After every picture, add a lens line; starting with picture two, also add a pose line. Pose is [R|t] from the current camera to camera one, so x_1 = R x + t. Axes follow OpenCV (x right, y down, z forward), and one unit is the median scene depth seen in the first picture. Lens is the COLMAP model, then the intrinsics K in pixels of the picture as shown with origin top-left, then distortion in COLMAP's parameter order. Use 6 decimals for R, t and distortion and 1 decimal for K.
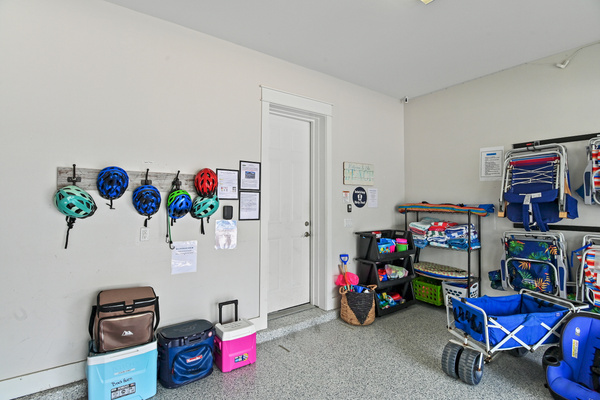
lens RADIAL K [[293.2, 0, 298.4], [0, 293.2, 201.8], [0, 0, 1]] dist [0.002840, -0.000969]
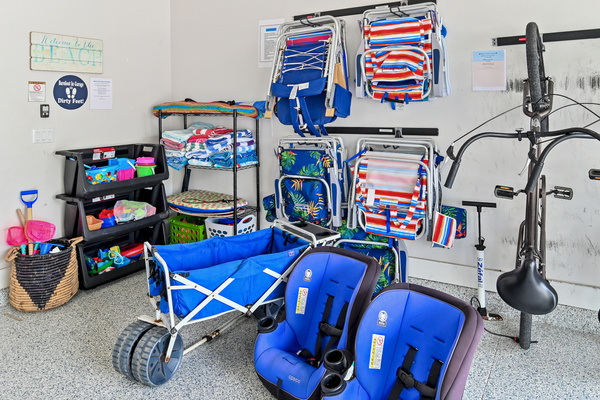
lens RADIAL K [[422.0, 0, 299.9], [0, 422.0, 105.9], [0, 0, 1]] dist [0.021829, -0.002330]
pose [[0.944189, -0.017343, 0.328949, 0.424830], [0.017908, 0.999839, 0.001312, 0.022351], [-0.328918, 0.004652, 0.944347, 0.027743]]
